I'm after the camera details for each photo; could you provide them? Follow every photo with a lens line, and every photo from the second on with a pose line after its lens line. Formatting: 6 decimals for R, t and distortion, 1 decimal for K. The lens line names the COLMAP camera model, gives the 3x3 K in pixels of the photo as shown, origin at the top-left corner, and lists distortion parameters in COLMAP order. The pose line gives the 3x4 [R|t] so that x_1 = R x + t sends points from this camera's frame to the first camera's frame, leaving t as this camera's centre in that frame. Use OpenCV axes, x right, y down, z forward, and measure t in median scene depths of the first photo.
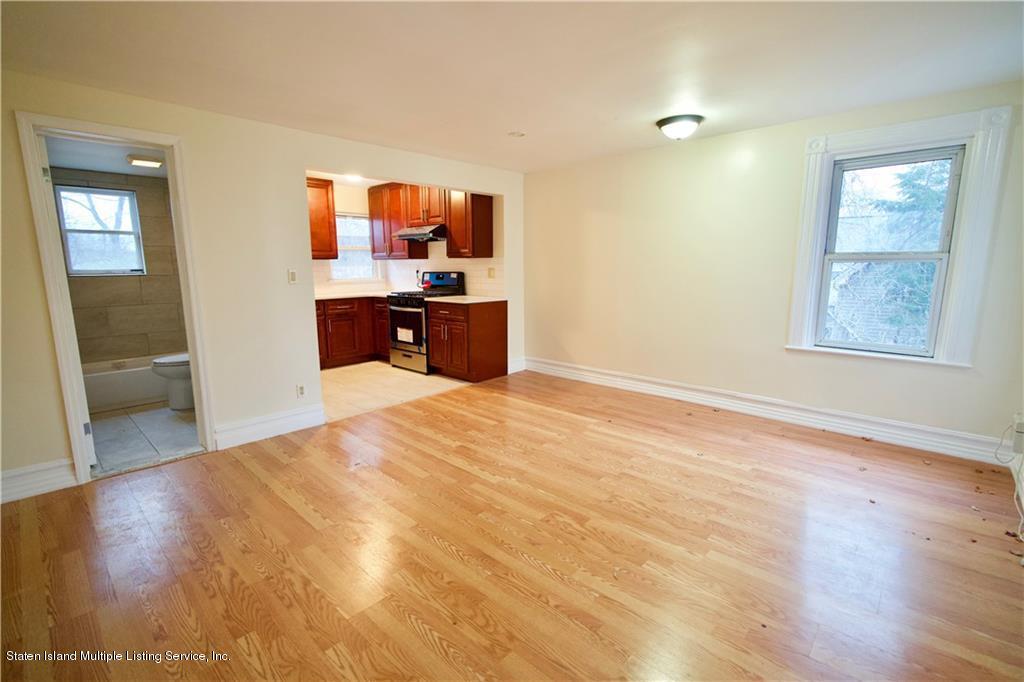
lens RADIAL K [[473.4, 0, 512.0], [0, 473.4, 341.0], [0, 0, 1]] dist [-0.012447, 0.000120]
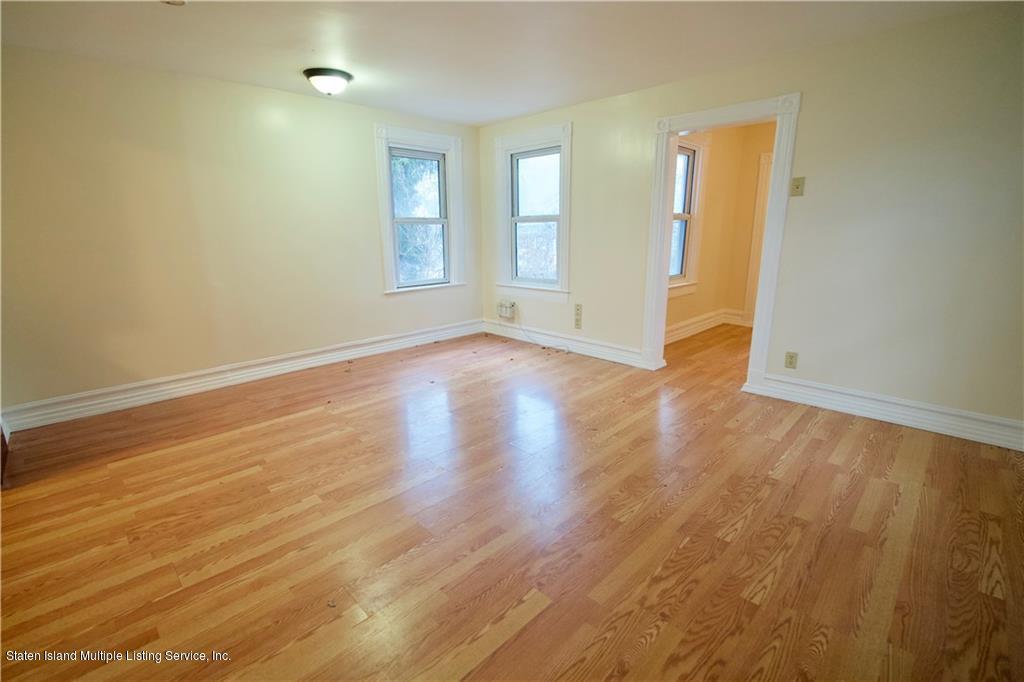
lens RADIAL K [[455.2, 0, 512.0], [0, 455.2, 341.0], [0, 0, 1]] dist [-0.012170, 0.000567]
pose [[0.026941, -0.234445, 0.971756, -0.466696], [0.170377, 0.958962, 0.226635, -0.060895], [-0.985011, 0.159460, 0.065779, 0.458379]]
